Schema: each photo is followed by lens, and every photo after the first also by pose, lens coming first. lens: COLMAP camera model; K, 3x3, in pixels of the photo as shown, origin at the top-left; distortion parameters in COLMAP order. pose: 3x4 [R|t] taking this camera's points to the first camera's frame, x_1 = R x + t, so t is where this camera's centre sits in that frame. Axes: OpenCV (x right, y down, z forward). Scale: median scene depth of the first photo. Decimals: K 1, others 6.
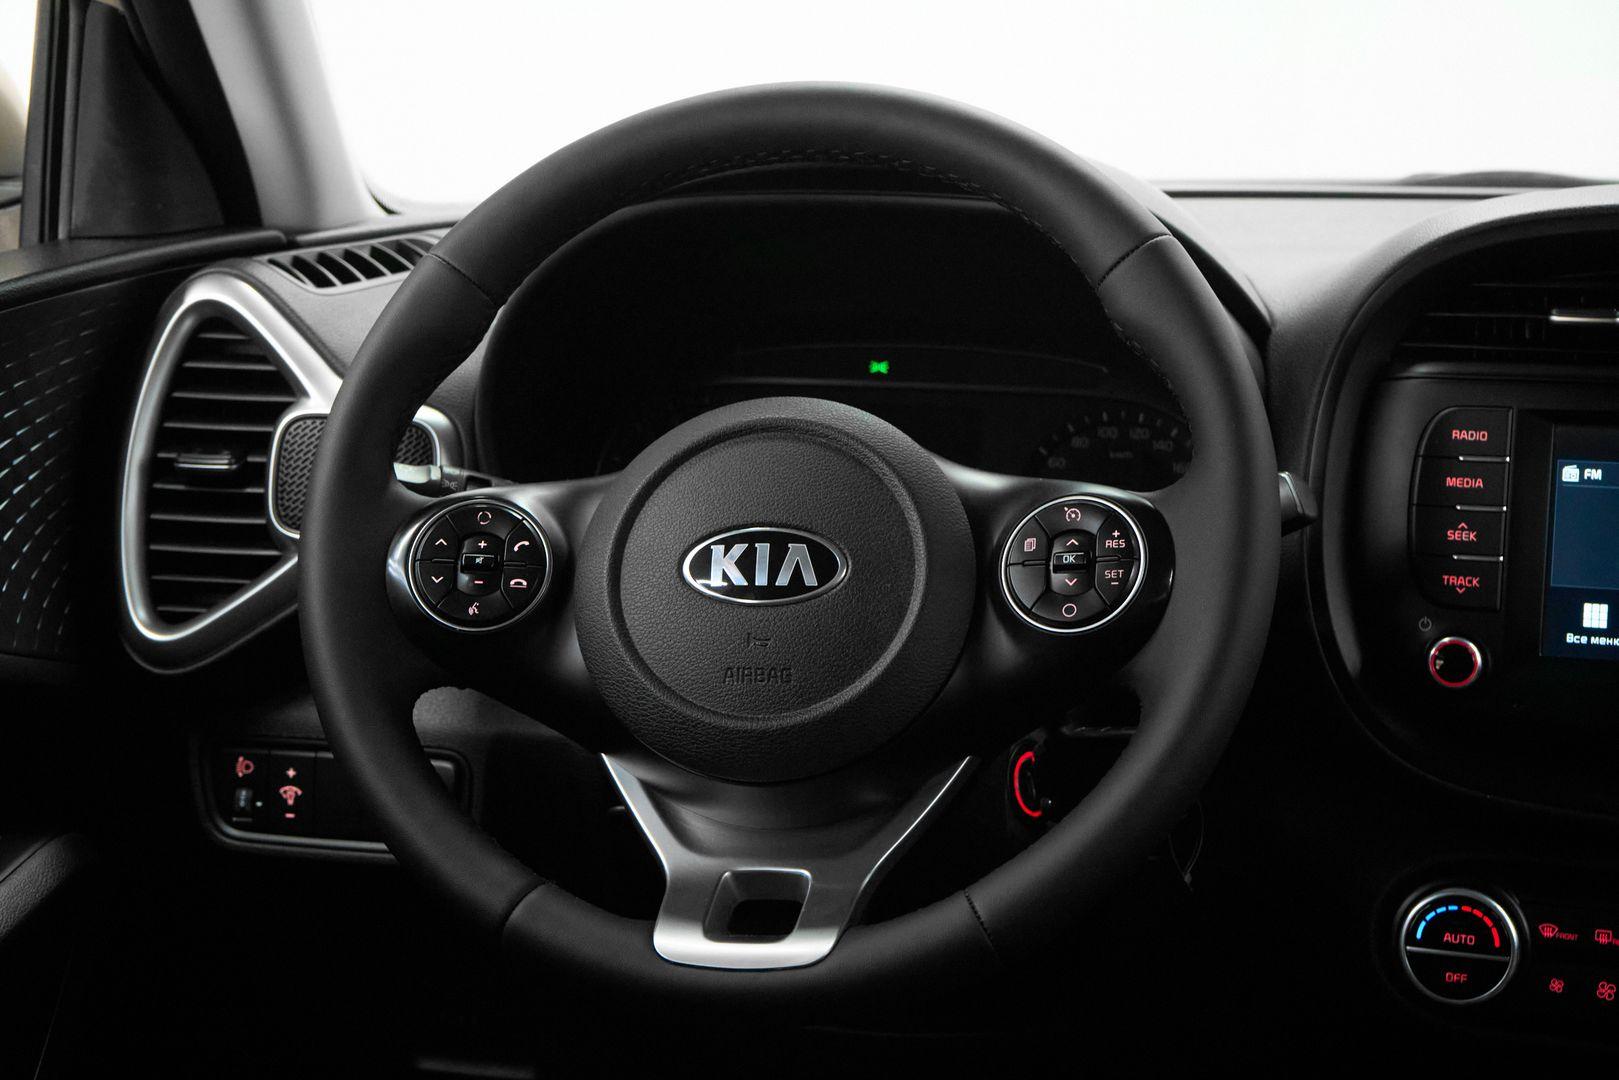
lens RADIAL K [[2768.6, 0, 805.5], [0, 2768.6, 547.9], [0, 0, 1]] dist [0.047209, 0.000000]
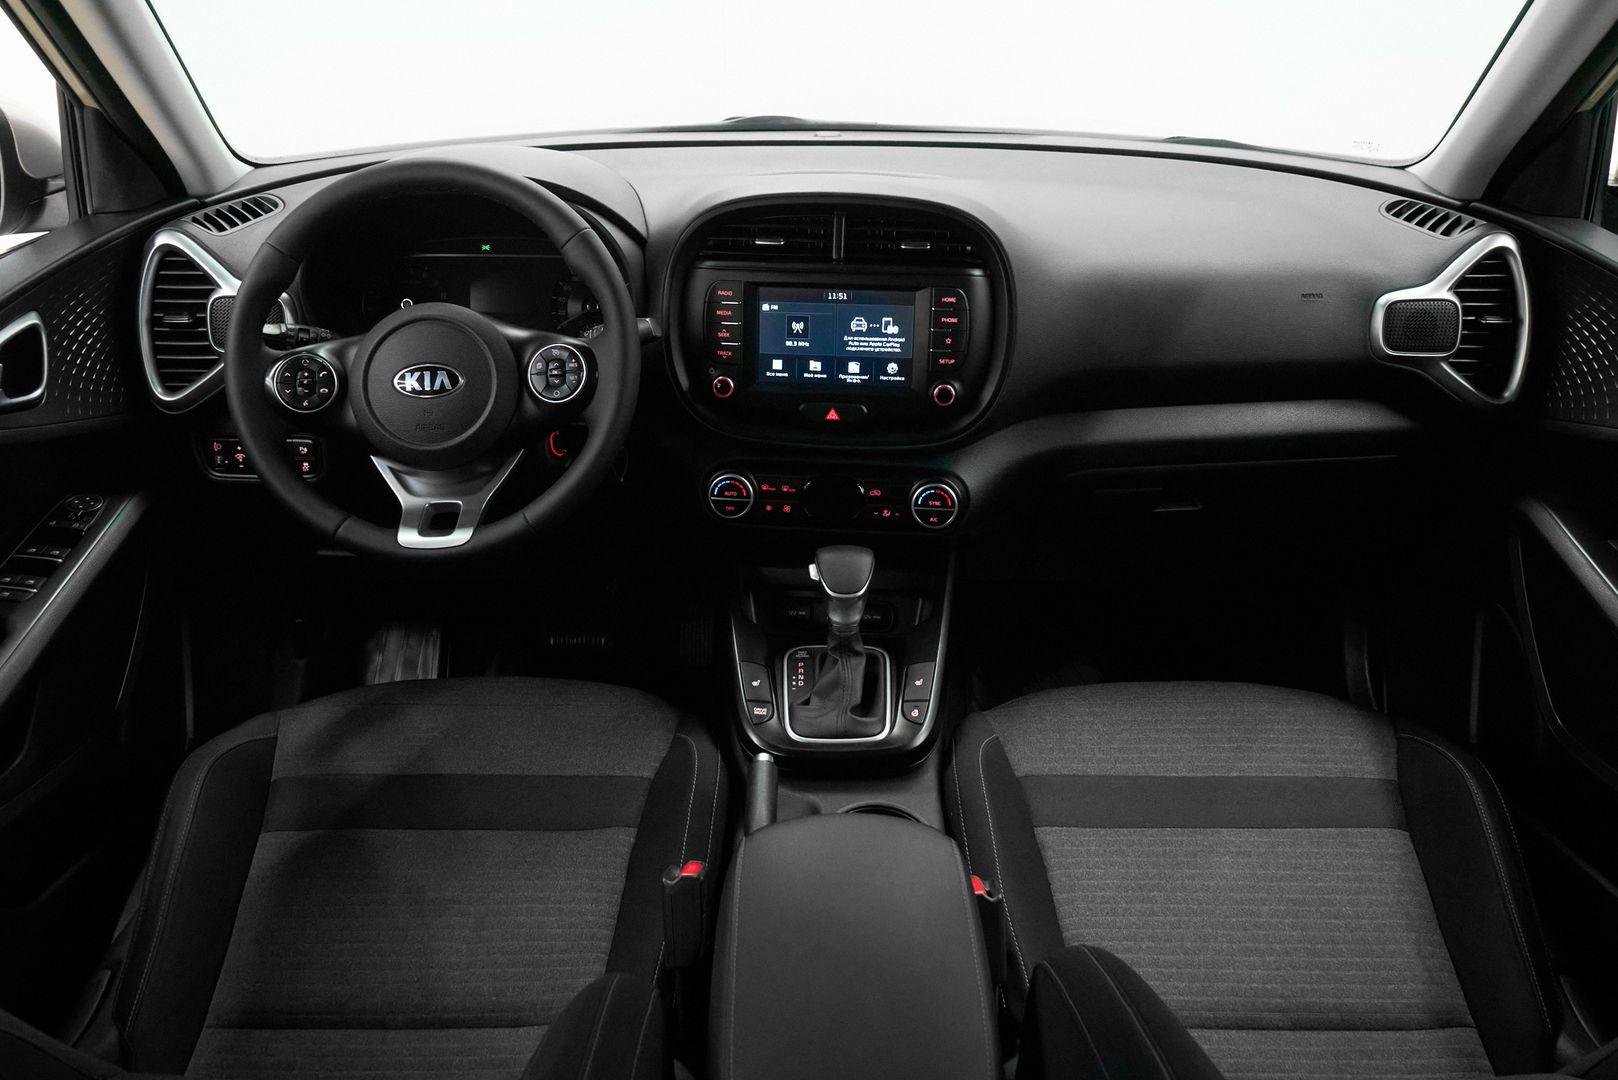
lens RADIAL K [[1344.4, 0, 806.1], [0, 1344.4, 539.3], [0, 0, 1]] dist [0.006740, -0.008649]
pose [[0.979594, -0.089377, 0.180018, 0.077109], [0.035660, 0.958762, 0.281963, -0.164827], [-0.197795, -0.269790, 0.942385, -0.189083]]
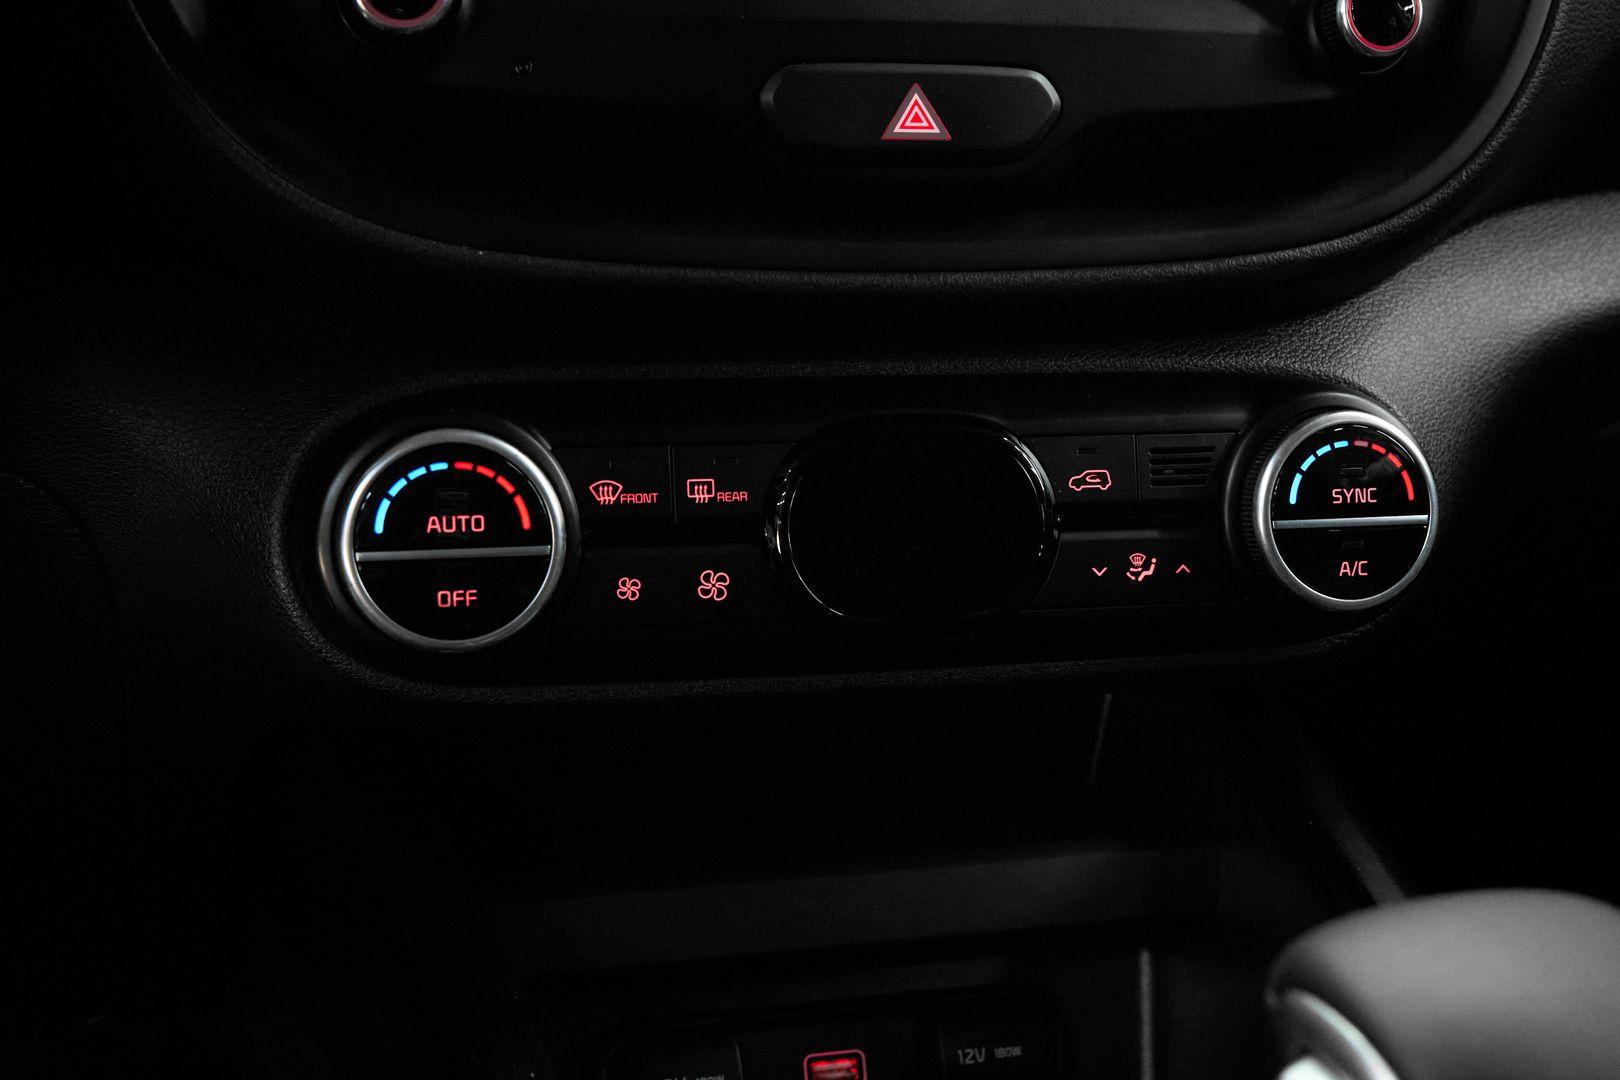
lens RADIAL K [[1980.7, 0, 805.2], [0, 1980.7, 539.2], [0, 0, 1]] dist [0.027999, 0.000000]
pose [[0.852417, -0.109387, 0.511293, 0.100398], [0.070953, 0.993026, 0.094159, 0.113139], [-0.518026, -0.043985, 0.854233, 0.647564]]
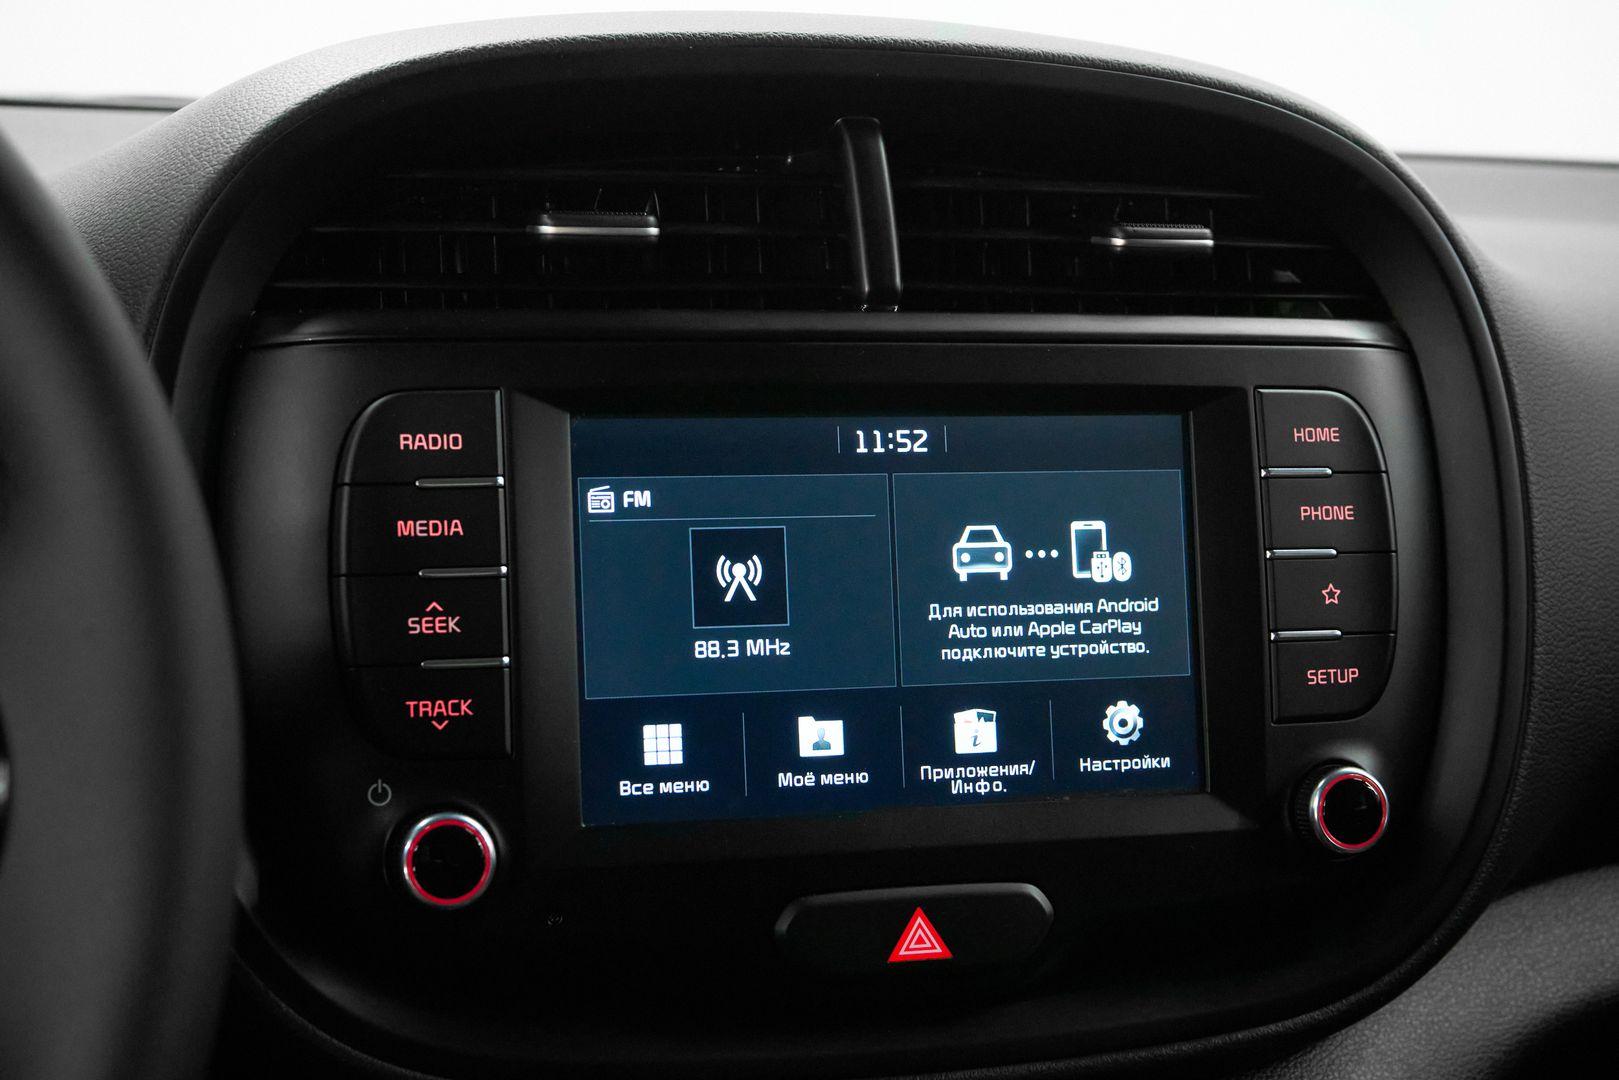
lens RADIAL K [[2633.0, 0, 811.2], [0, 2633.0, 536.8], [0, 0, 1]] dist [0.034536, 0.000000]
pose [[0.817362, -0.064676, 0.572483, 0.001097], [0.076830, 0.997040, 0.002947, -0.017592], [-0.570979, 0.041575, 0.819911, 0.533676]]
